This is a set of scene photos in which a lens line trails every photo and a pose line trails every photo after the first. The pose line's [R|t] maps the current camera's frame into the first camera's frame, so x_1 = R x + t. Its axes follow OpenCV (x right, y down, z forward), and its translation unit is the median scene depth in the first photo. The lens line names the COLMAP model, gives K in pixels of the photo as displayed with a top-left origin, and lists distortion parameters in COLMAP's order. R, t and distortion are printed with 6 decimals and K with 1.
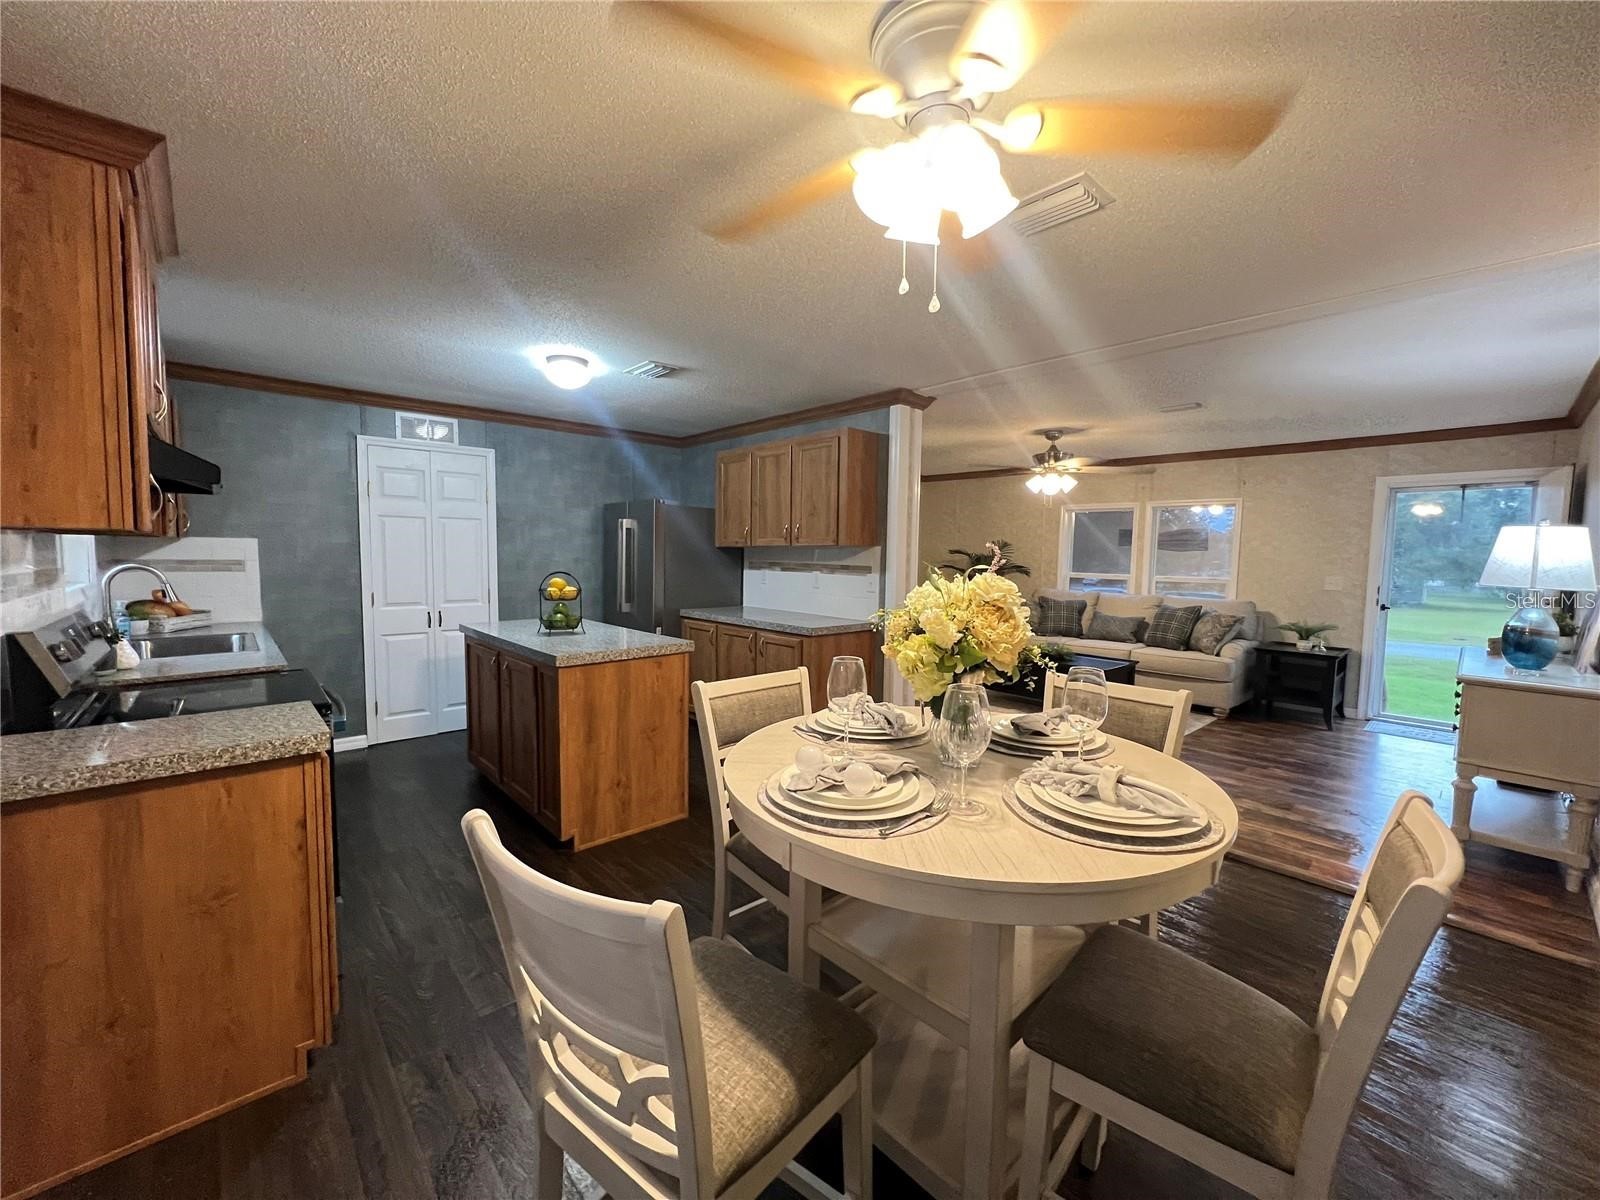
lens RADIAL K [[648.0, 0, 796.5], [0, 648.0, 594.6], [0, 0, 1]] dist [0.000190, -0.000079]
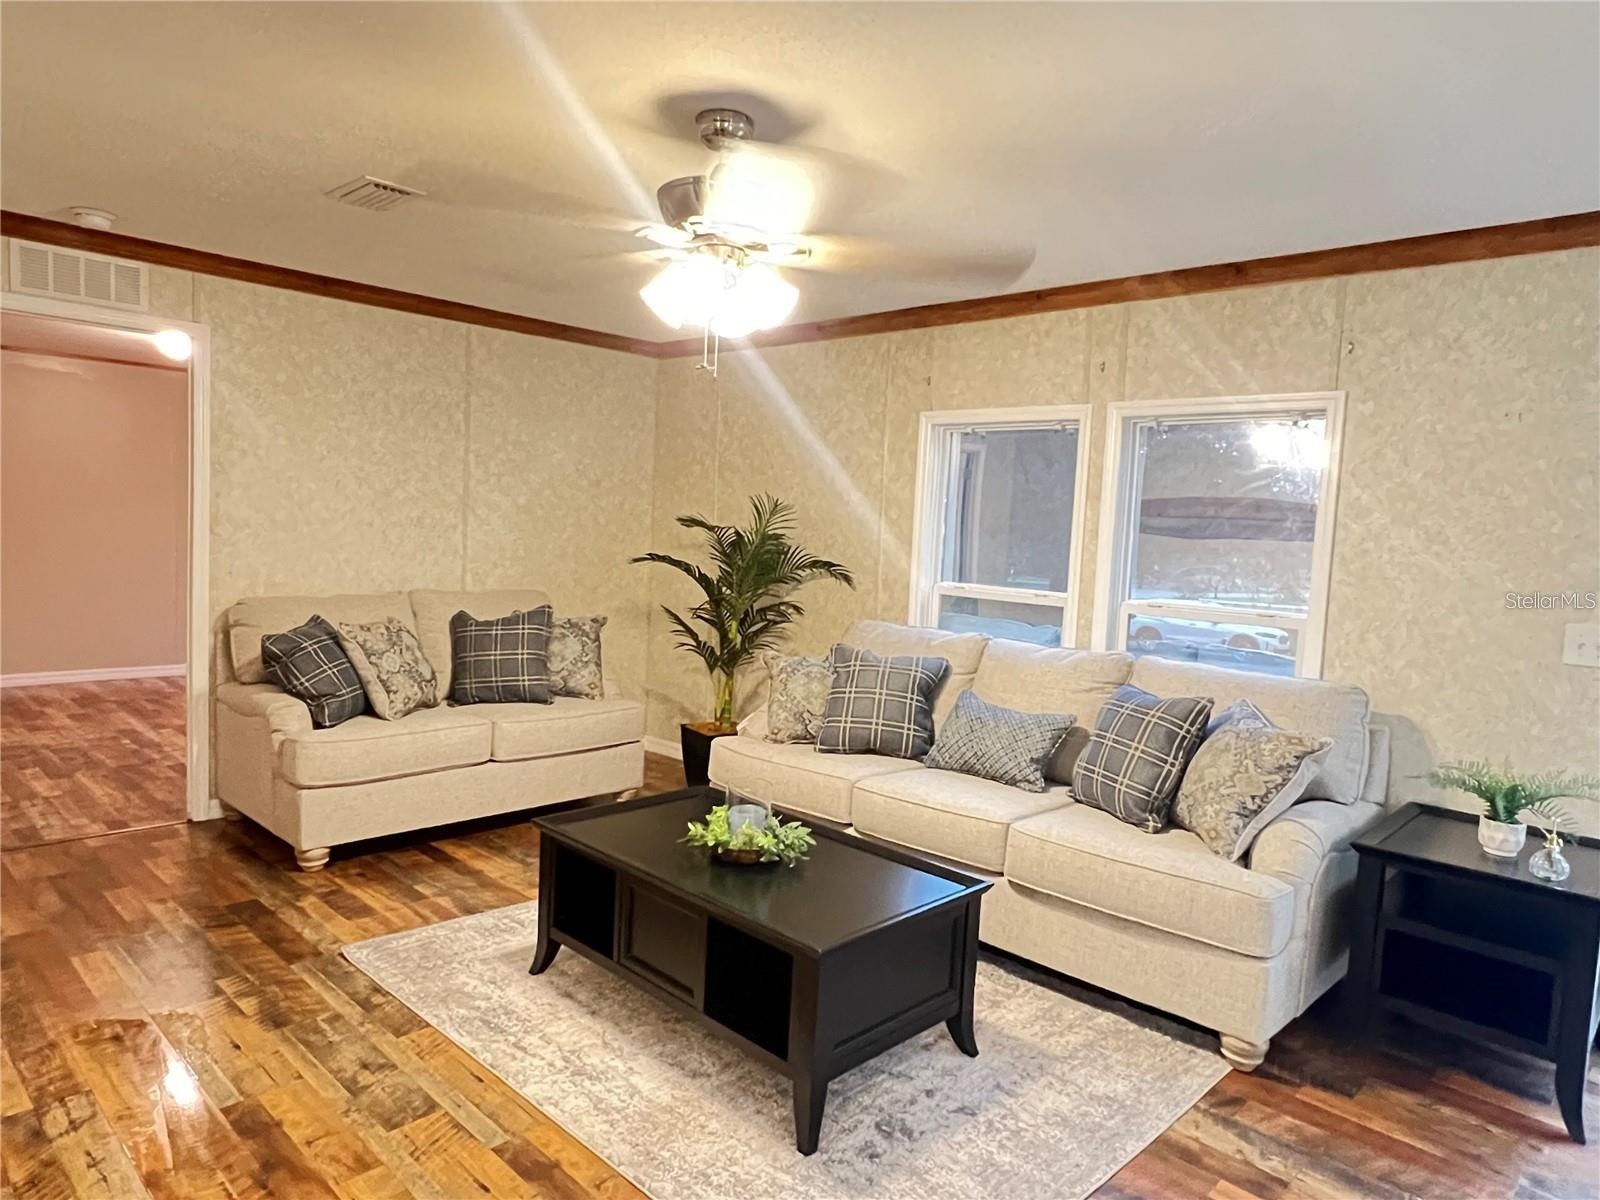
lens RADIAL K [[994.9, 0, 801.5], [0, 994.9, 602.7], [0, 0, 1]] dist [-0.001053, 0.000344]
pose [[0.997092, 0.031345, 0.069464, 0.348893], [-0.031978, 0.999456, 0.008017, -0.028333], [-0.069175, -0.010215, 0.997552, 0.465686]]
